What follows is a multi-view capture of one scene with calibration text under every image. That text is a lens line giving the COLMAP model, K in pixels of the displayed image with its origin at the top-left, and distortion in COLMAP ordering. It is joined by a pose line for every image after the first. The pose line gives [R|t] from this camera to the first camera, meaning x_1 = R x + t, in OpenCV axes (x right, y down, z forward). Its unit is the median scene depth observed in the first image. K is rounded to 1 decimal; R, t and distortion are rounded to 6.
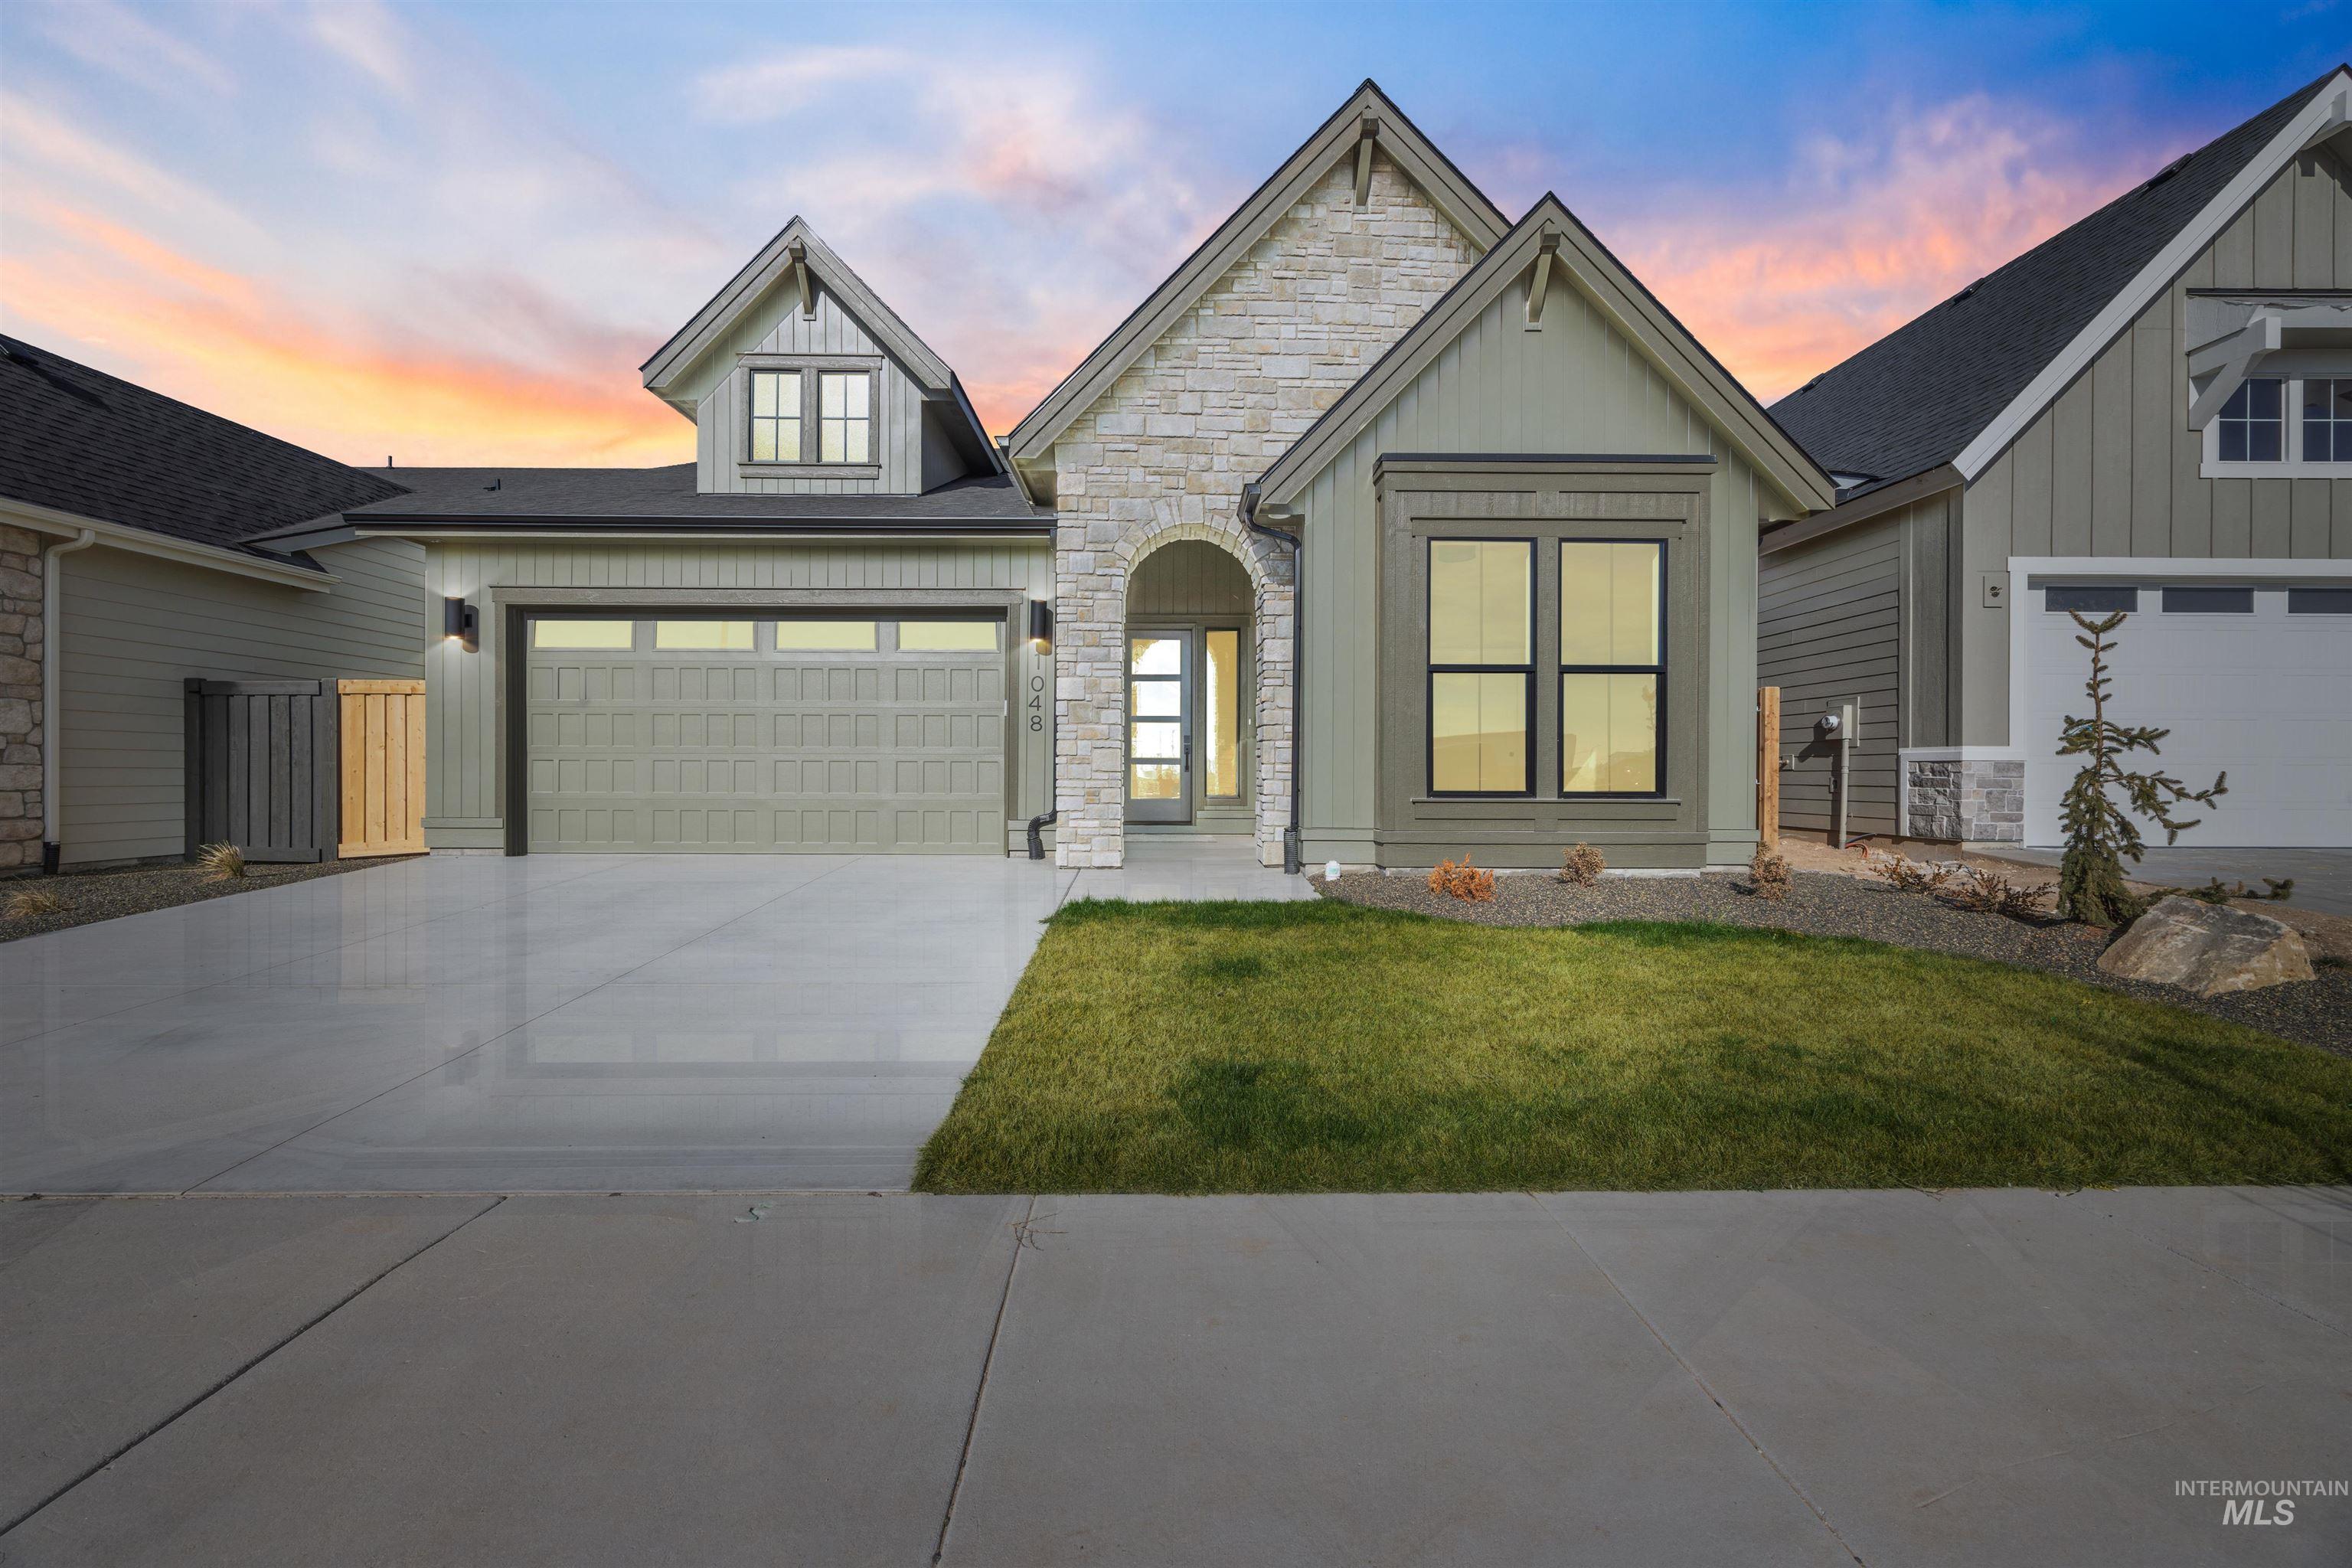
lens RADIAL K [[889.7, 0, 1189.4], [0, 889.7, 776.1], [0, 0, 1]] dist [-0.005491, 0.000027]
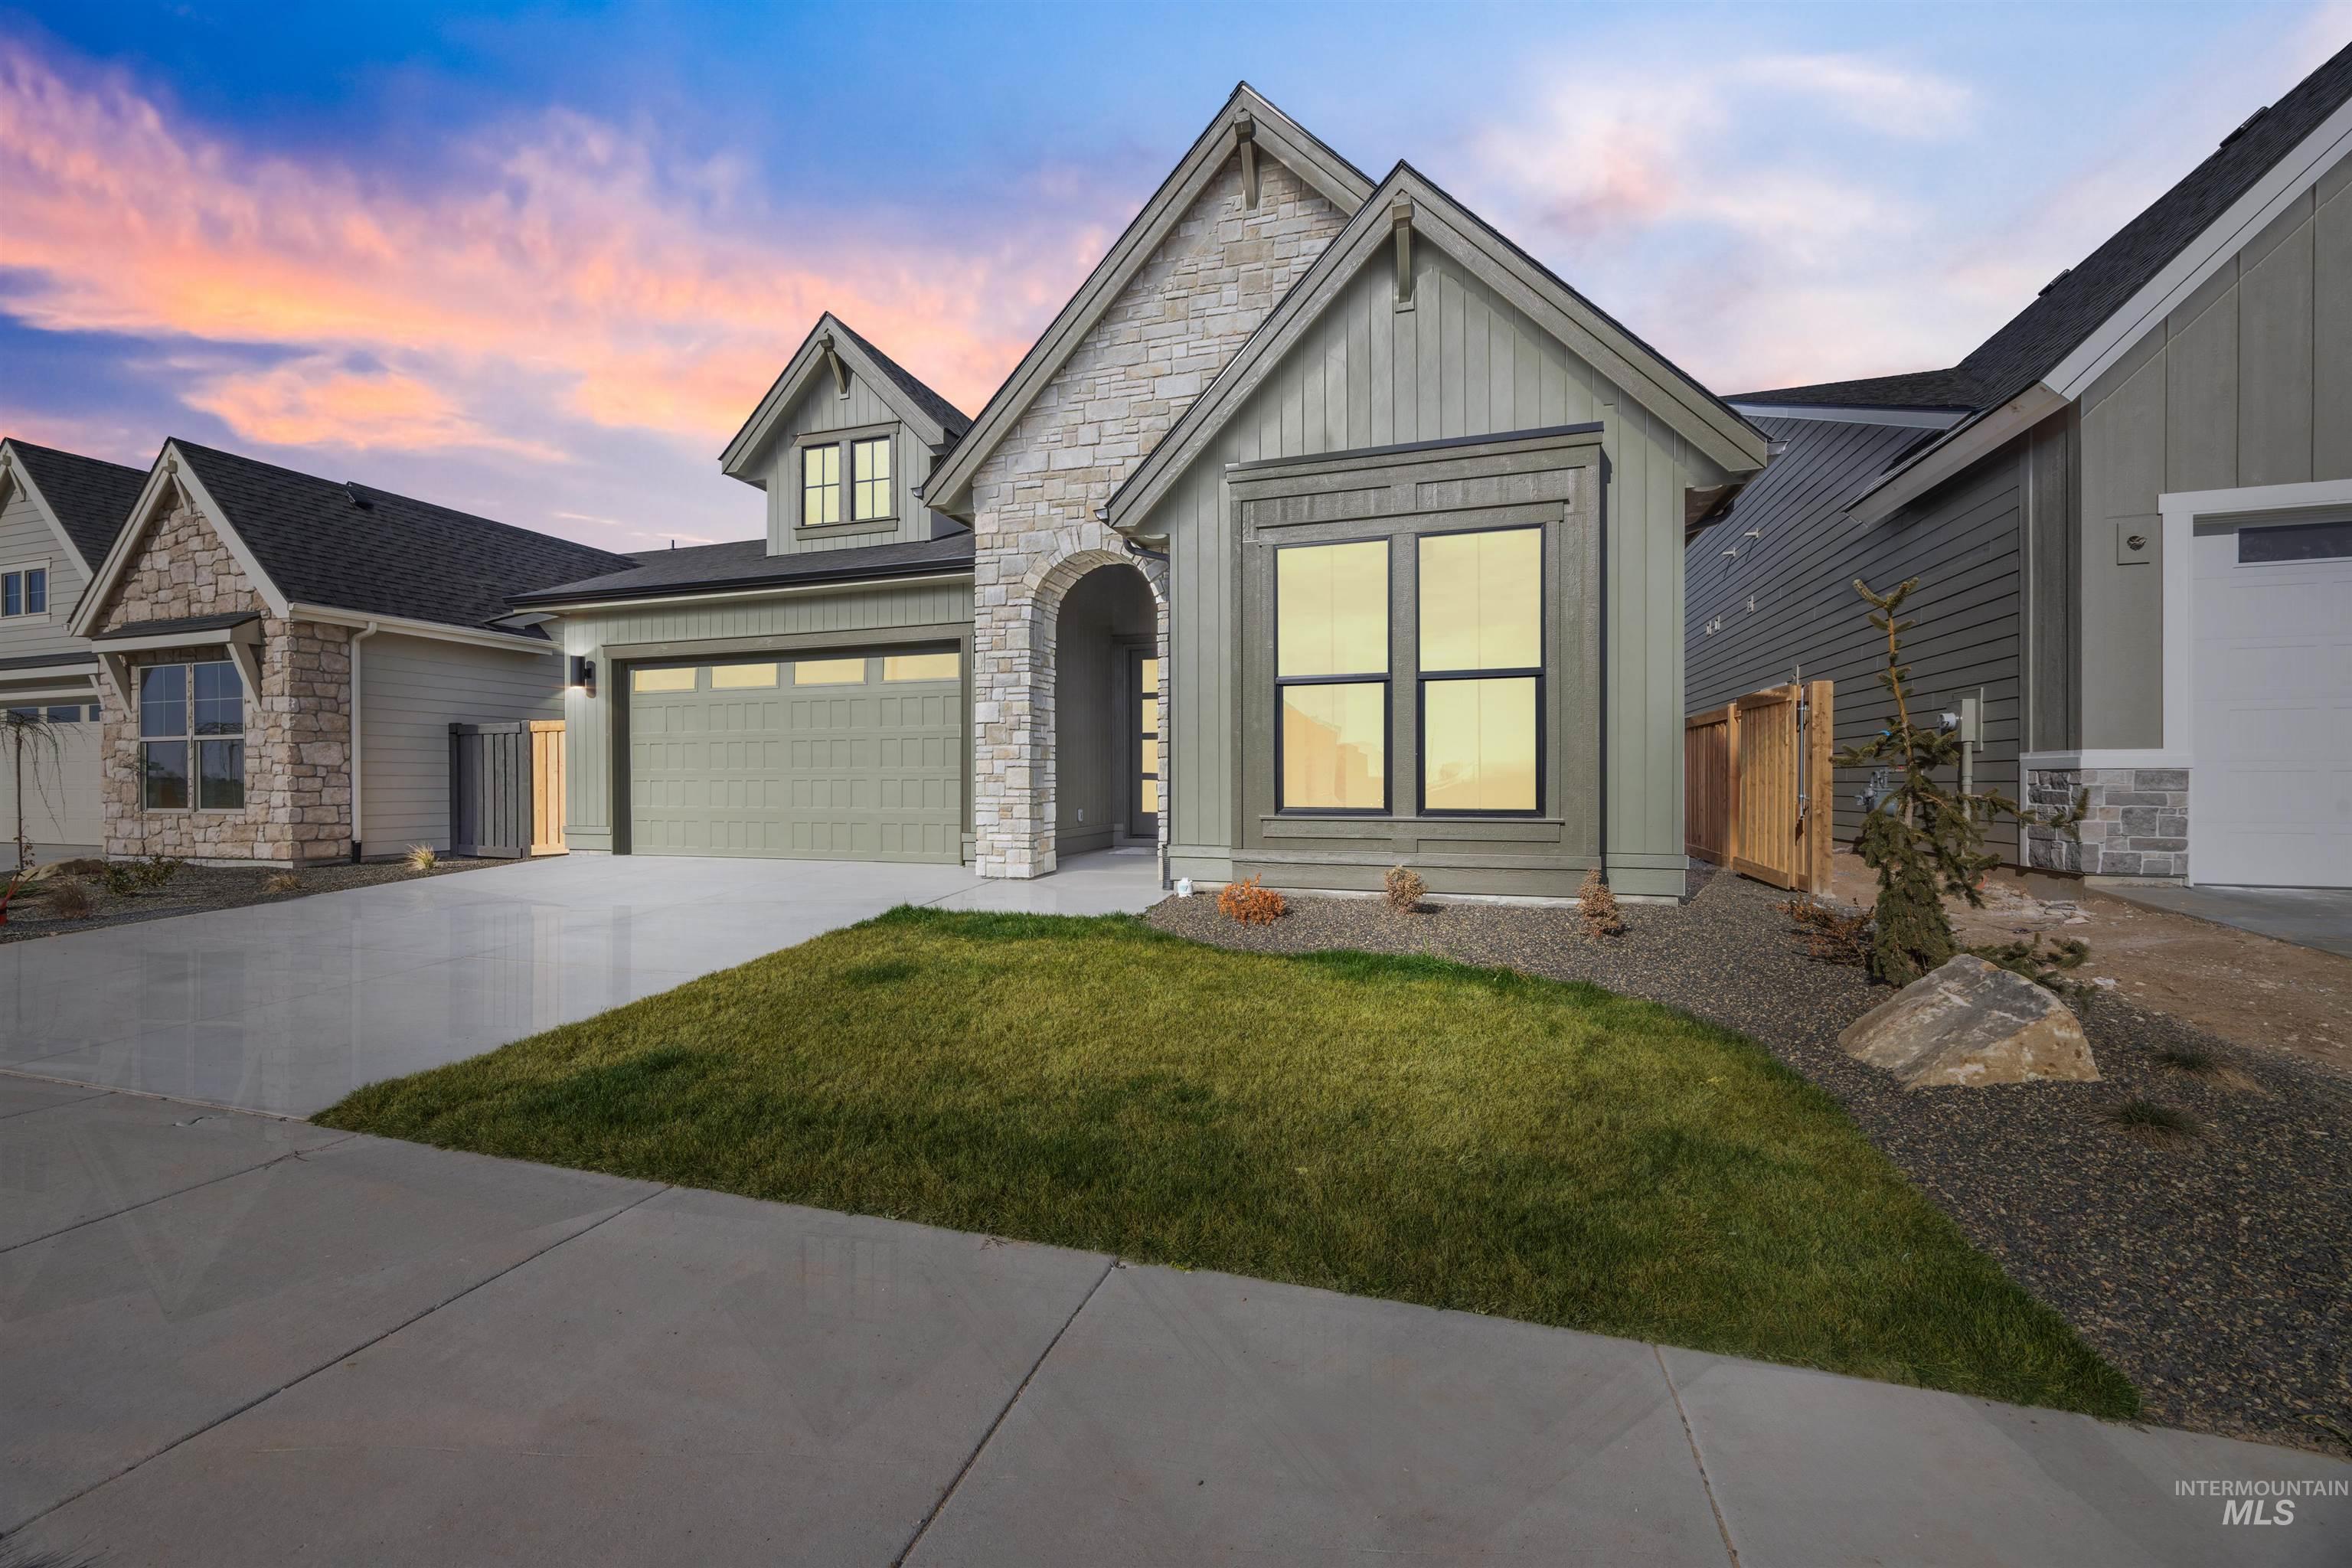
lens RADIAL K [[889.7, 0, 1201.2], [0, 889.7, 787.6], [0, 0, 1]] dist [-0.005491, 0.000027]
pose [[0.950697, -0.003999, -0.310096, 0.443210], [0.004575, 0.999989, 0.001133, -0.006652], [0.310088, -0.002496, 0.950705, 0.049686]]
